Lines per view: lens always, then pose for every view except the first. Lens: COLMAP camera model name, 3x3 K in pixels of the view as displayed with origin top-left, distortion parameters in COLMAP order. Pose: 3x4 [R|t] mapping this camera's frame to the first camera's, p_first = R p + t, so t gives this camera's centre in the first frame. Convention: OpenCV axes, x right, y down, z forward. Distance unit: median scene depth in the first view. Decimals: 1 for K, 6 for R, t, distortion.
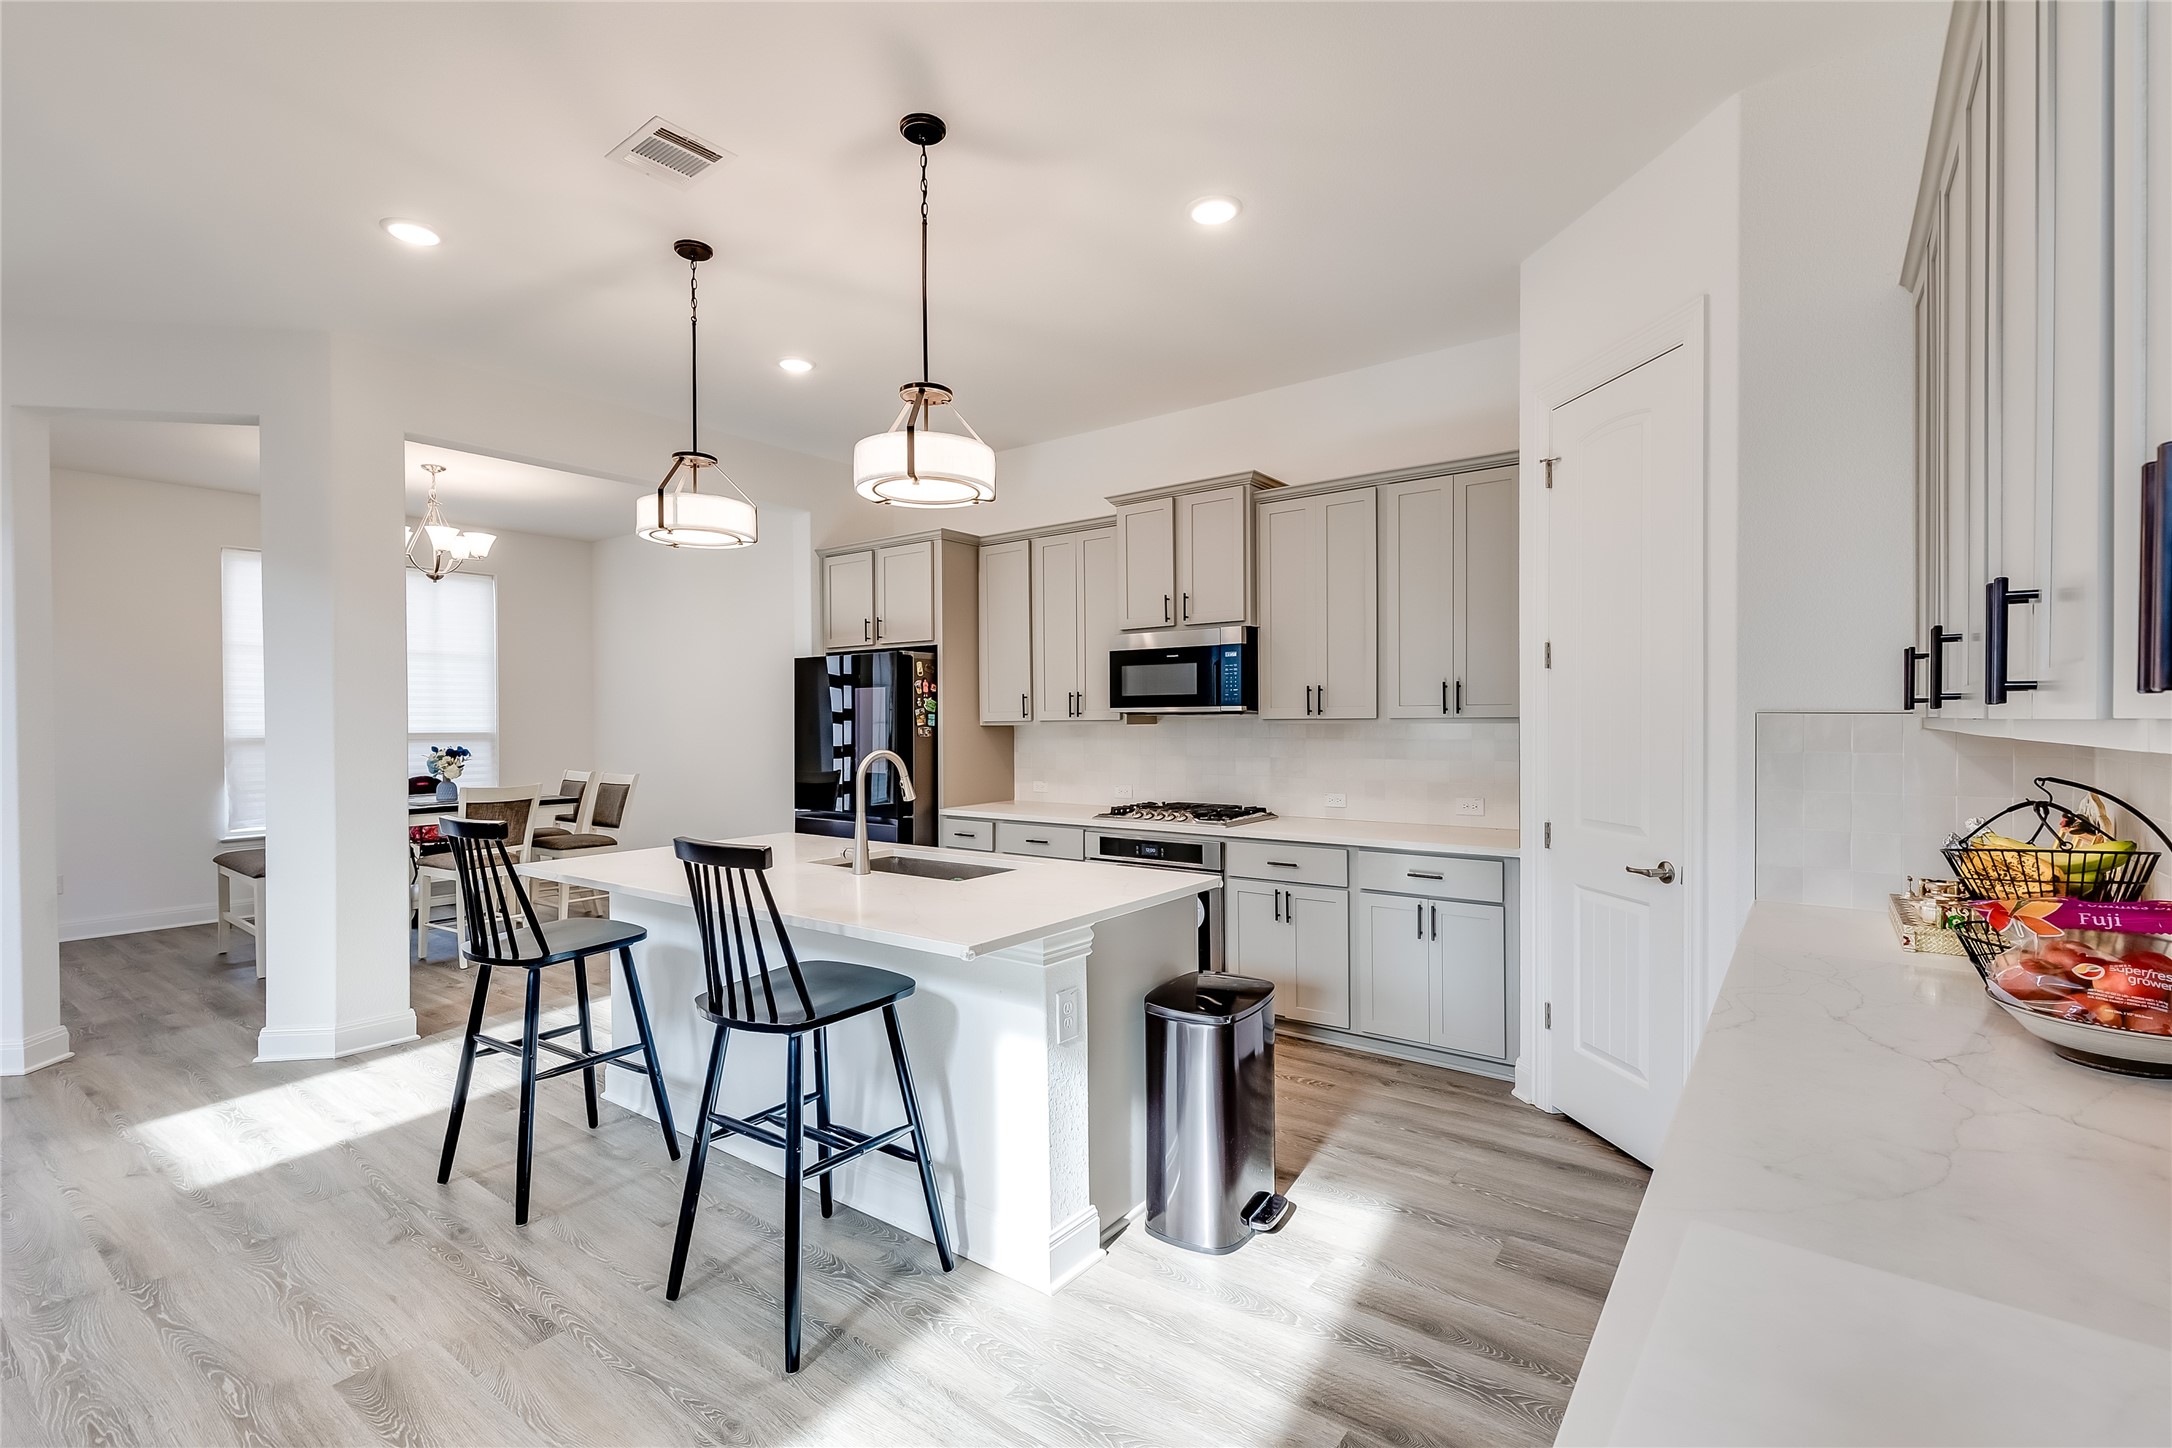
lens RADIAL K [[990.4, 0, 1092.6], [0, 990.4, 720.5], [0, 0, 1]] dist [0.005225, 0.000300]
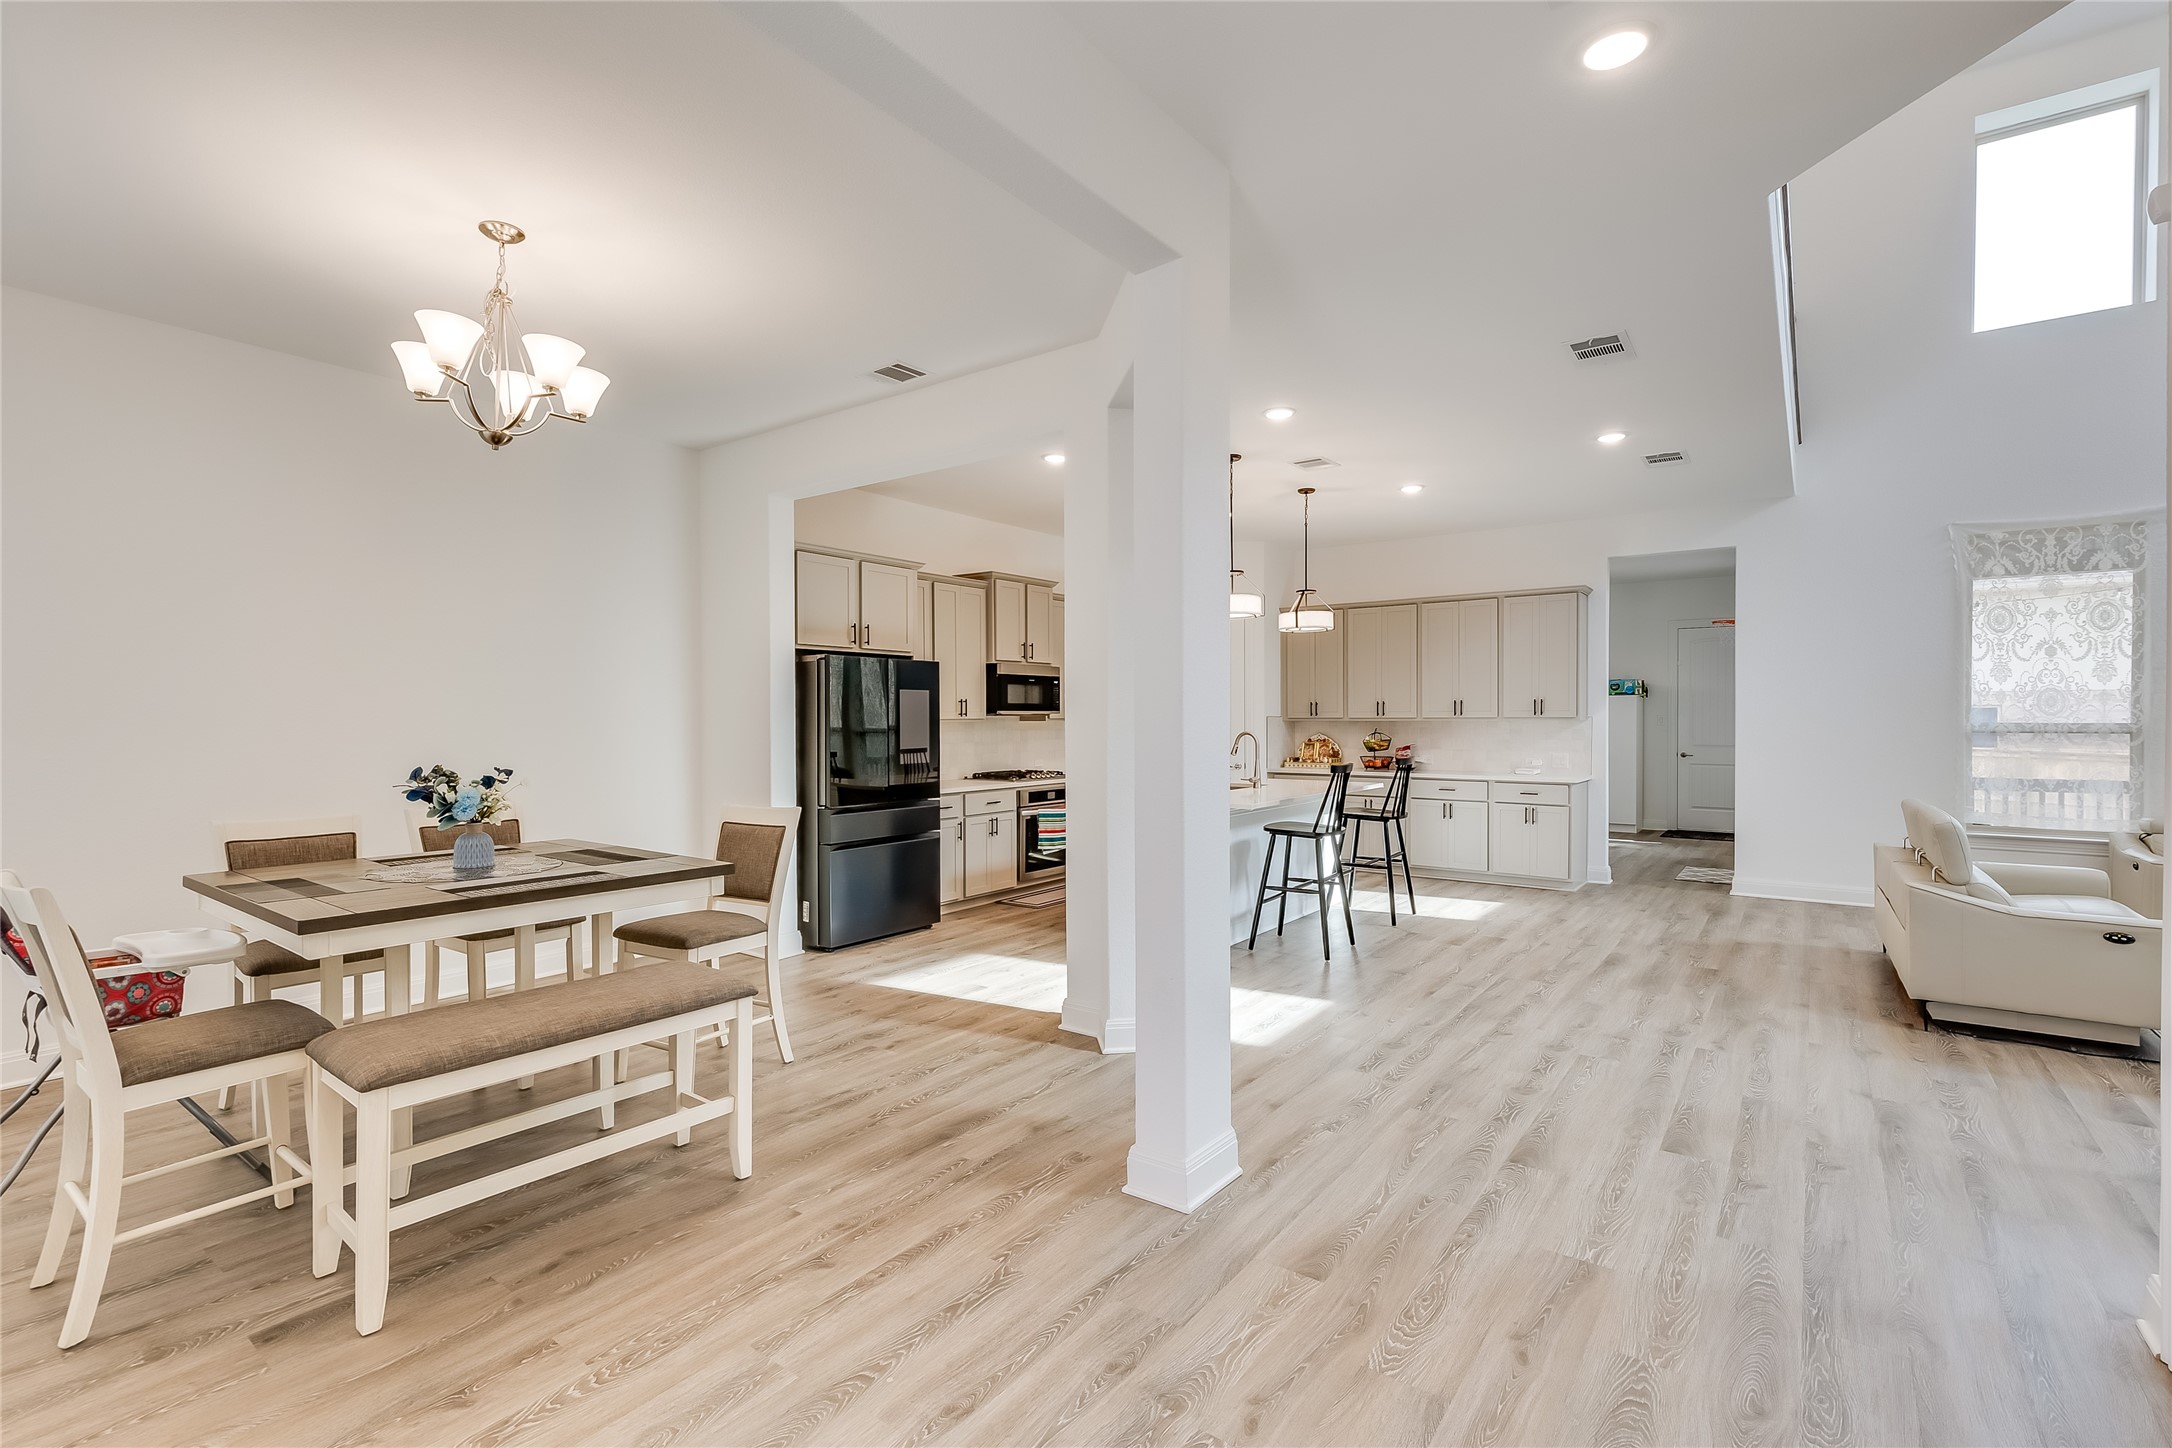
lens RADIAL K [[990.4, 0, 1092.6], [0, 990.4, 720.5], [0, 0, 1]] dist [0.005225, 0.000300]
pose [[-0.019751, 0.003923, 0.999797, -2.165928], [0.007003, 0.999968, -0.003786, 0.013484], [-0.999780, 0.006927, -0.019778, 1.267882]]
